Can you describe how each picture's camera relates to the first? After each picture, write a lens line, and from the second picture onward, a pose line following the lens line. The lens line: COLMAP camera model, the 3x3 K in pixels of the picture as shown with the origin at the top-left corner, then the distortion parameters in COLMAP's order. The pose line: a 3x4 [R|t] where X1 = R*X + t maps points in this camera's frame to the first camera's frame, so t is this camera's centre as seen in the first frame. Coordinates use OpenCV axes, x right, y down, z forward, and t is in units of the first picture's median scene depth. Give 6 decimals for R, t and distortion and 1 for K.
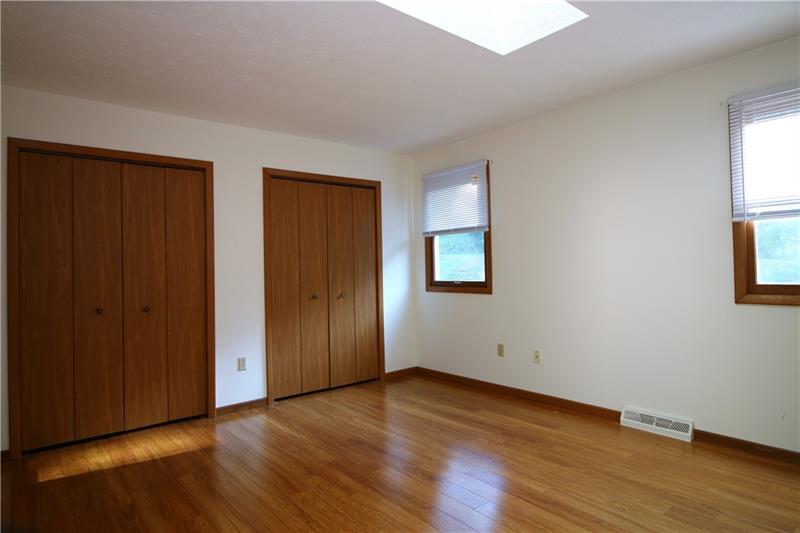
lens RADIAL K [[476.9, 0, 396.0], [0, 476.9, 253.1], [0, 0, 1]] dist [0.003349, -0.013539]
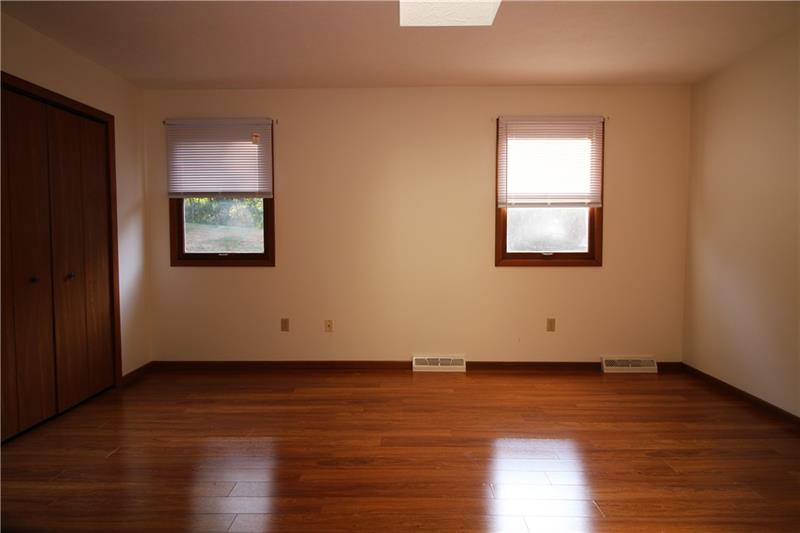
lens RADIAL K [[476.9, 0, 396.0], [0, 476.9, 253.1], [0, 0, 1]] dist [0.003349, -0.013539]
pose [[0.623849, -0.008673, 0.781497, -0.408314], [-0.036583, 0.998518, 0.040285, 0.015042], [-0.780689, -0.053722, 0.622607, 0.257237]]
